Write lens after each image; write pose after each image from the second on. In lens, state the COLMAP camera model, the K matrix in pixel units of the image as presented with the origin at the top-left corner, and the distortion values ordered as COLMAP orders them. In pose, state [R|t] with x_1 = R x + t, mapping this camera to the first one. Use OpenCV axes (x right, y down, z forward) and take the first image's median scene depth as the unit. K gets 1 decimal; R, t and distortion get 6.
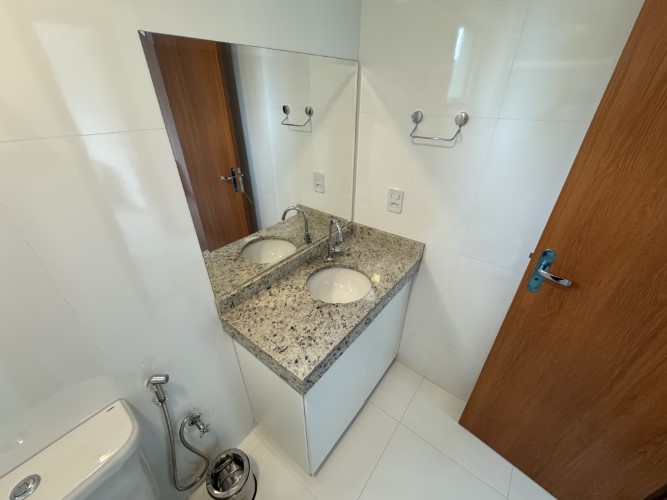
lens RADIAL K [[267.3, 0, 327.7], [0, 267.3, 245.1], [0, 0, 1]] dist [-0.002012, -0.000607]
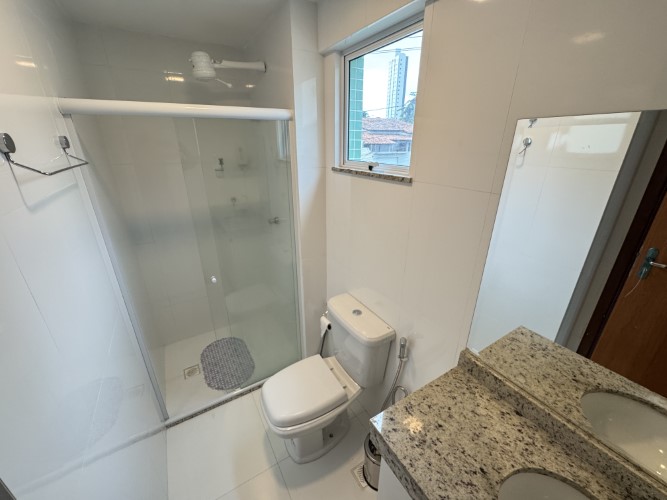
lens RADIAL K [[267.3, 0, 333.5], [0, 267.3, 247.9], [0, 0, 1]] dist [-0.002012, -0.000607]
pose [[-0.327772, 0.353982, -0.875935, 0.428384], [-0.473981, 0.740415, 0.476578, -0.284817], [0.817256, 0.571386, -0.074907, 0.401879]]
